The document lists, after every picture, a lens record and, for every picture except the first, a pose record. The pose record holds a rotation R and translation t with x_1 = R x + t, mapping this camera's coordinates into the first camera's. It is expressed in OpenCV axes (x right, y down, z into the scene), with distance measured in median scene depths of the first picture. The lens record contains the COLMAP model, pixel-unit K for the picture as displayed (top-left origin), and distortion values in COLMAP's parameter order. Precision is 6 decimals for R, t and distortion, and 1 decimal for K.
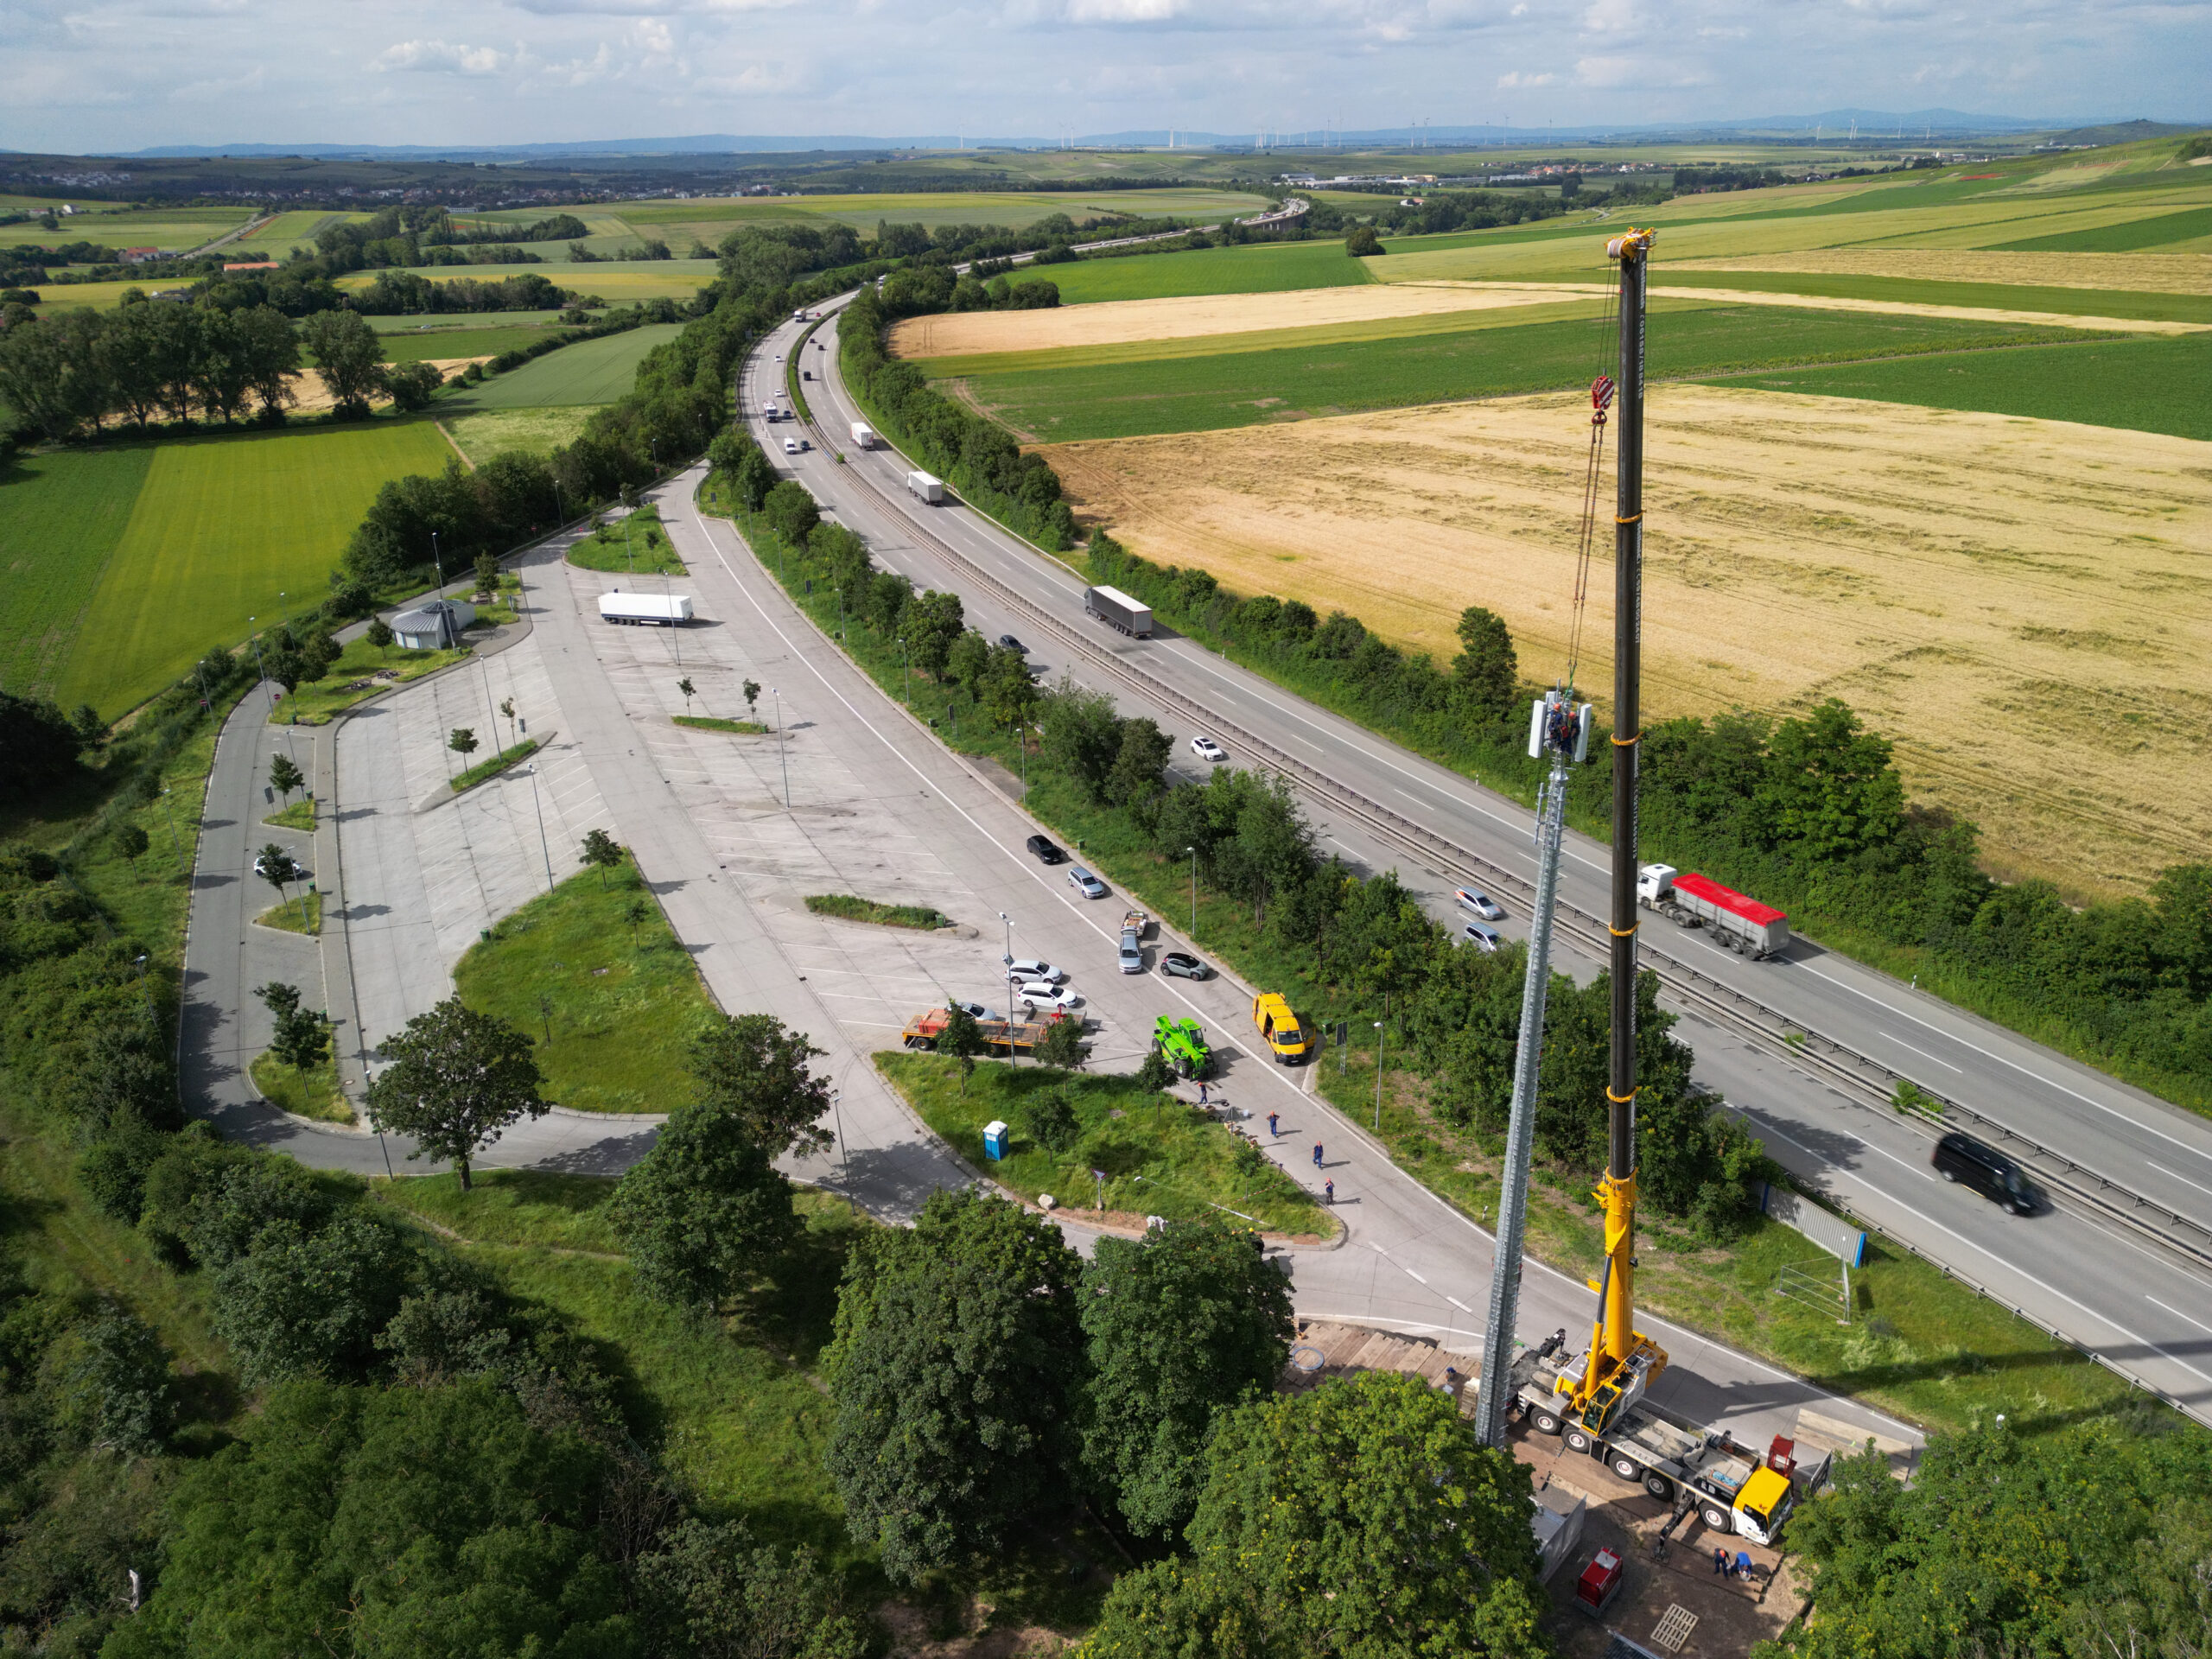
lens RADIAL K [[1537.5, 0, 1095.1], [0, 1537.5, 843.3], [0, 0, 1]] dist [0.091744, -0.106028]
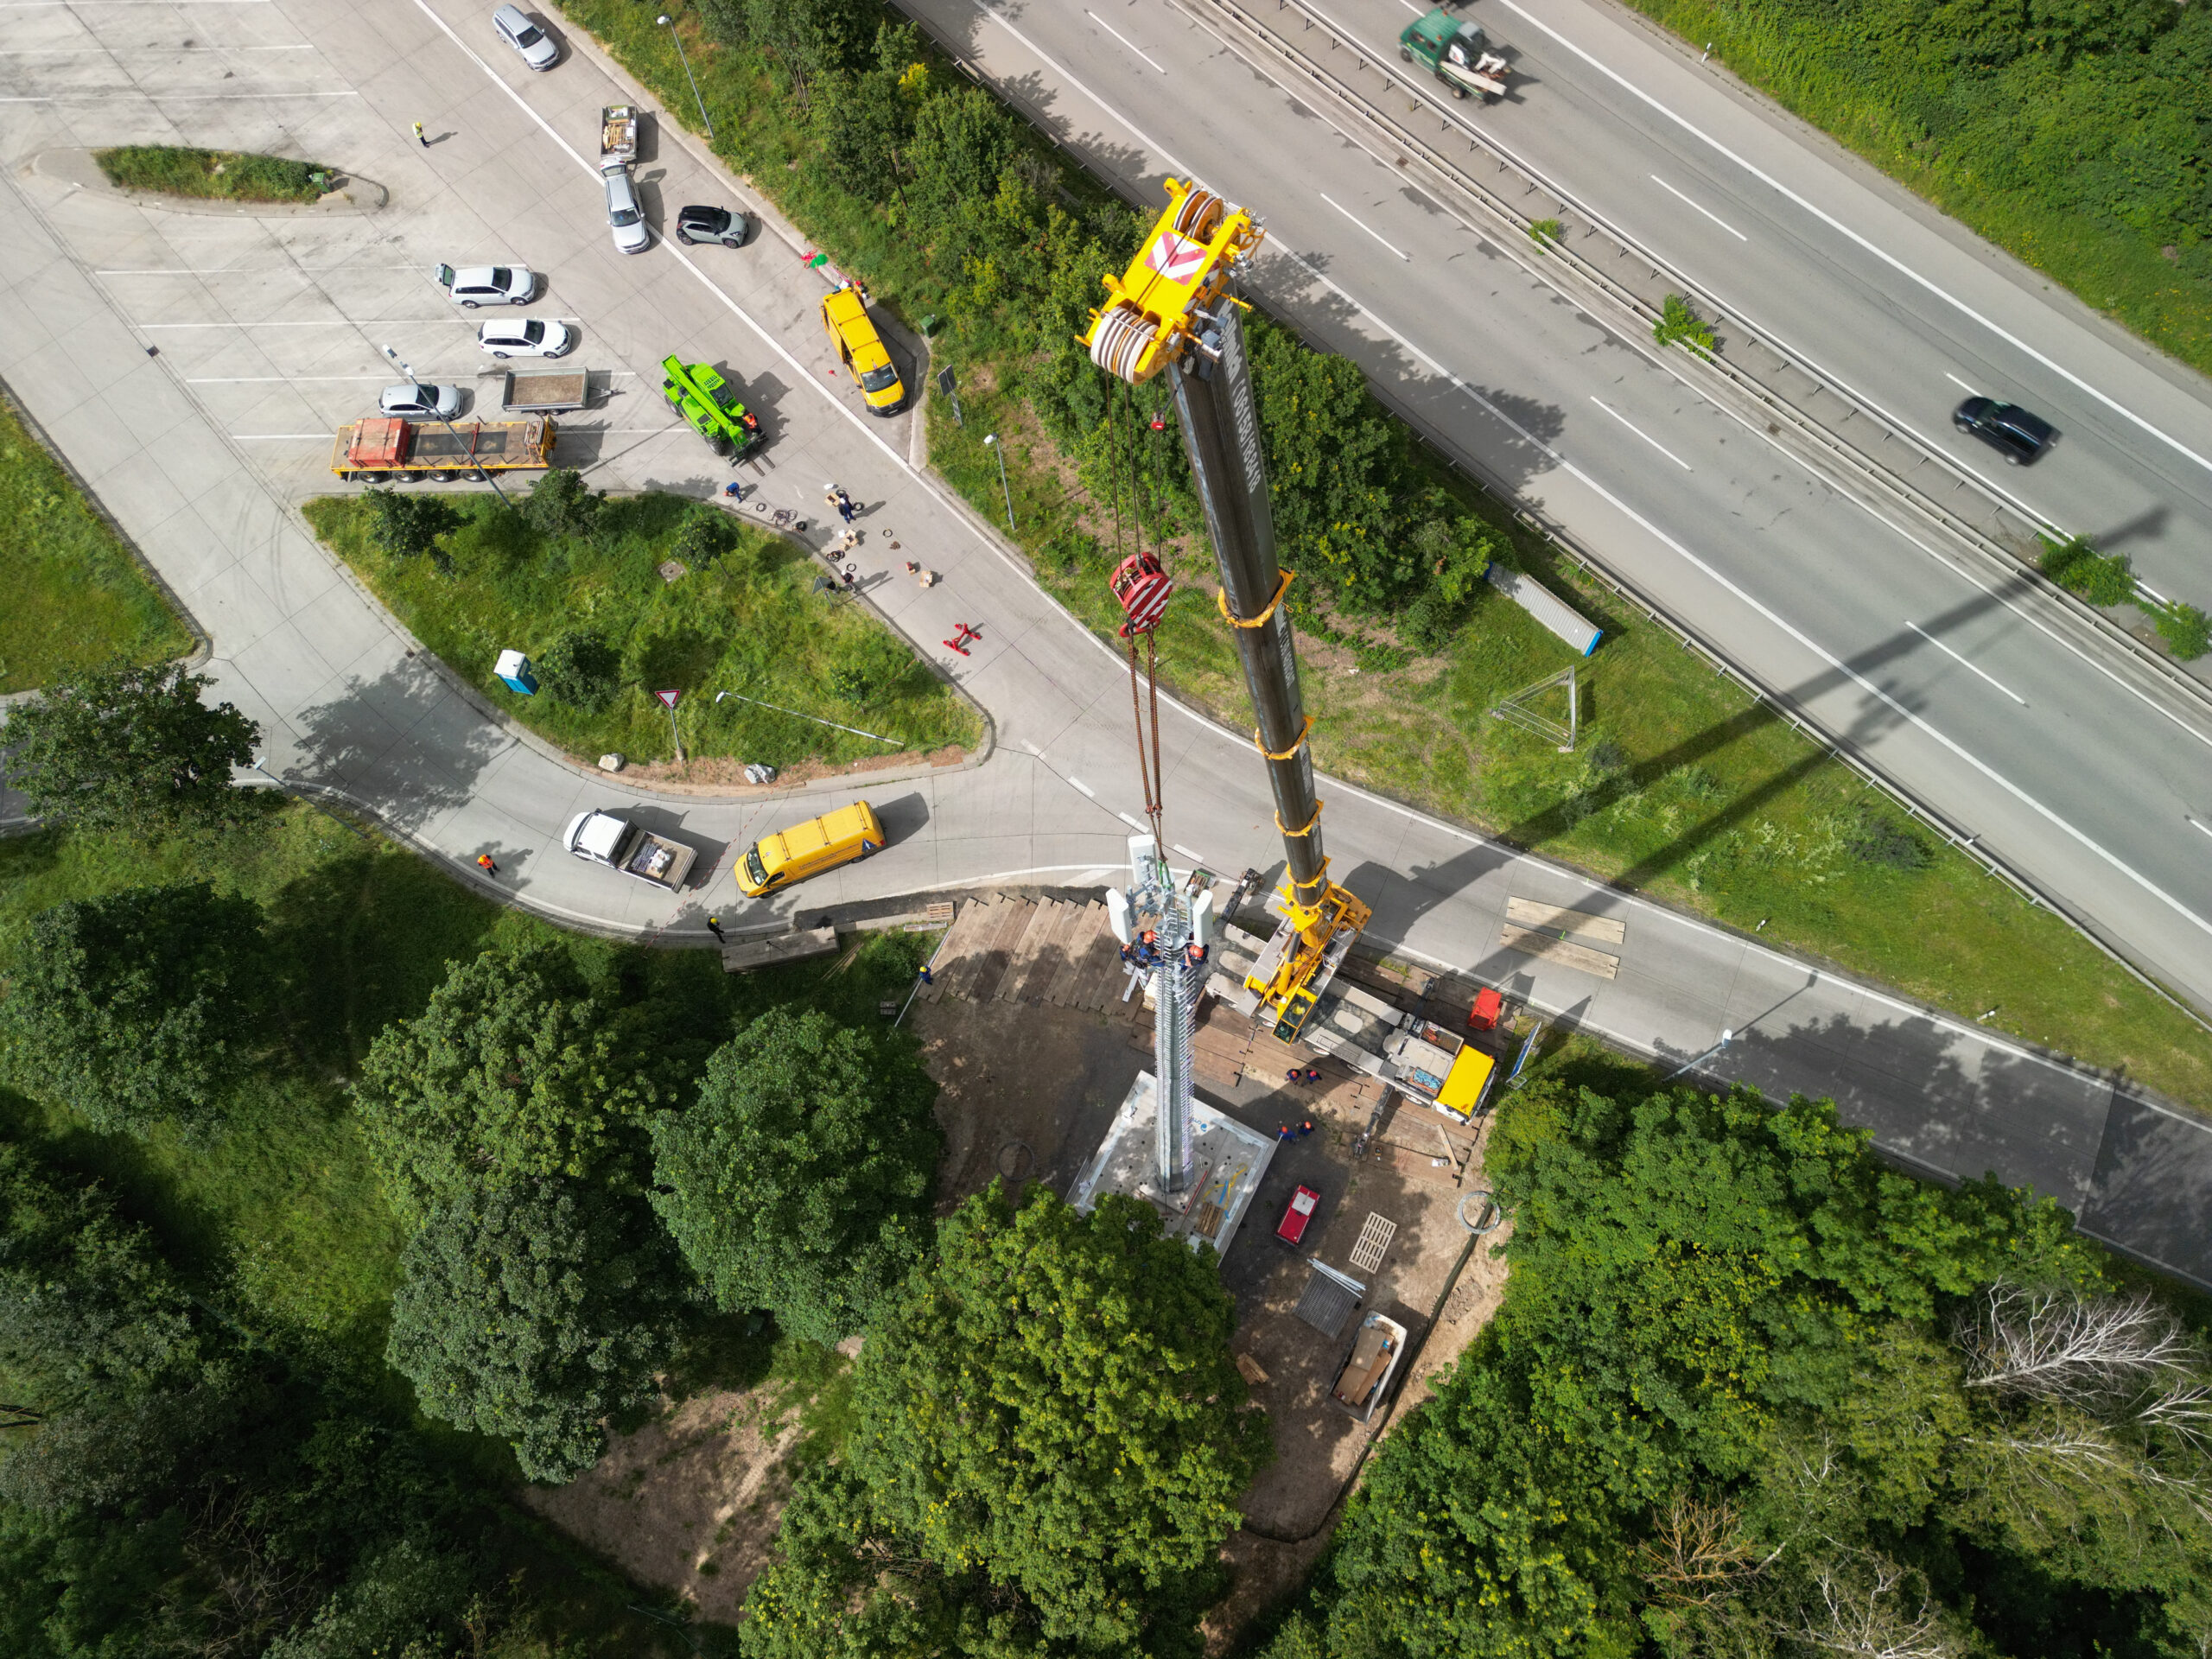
lens RADIAL K [[1536.9, 0, 1105.0], [0, 1536.9, 820.5], [0, 0, 1]] dist [0.060543, -0.058678]
pose [[0.966985, -0.246722, 0.063778, 0.105854], [0.124962, 0.677207, 0.725104, -0.194119], [-0.222090, -0.693195, 0.685680, 0.278044]]
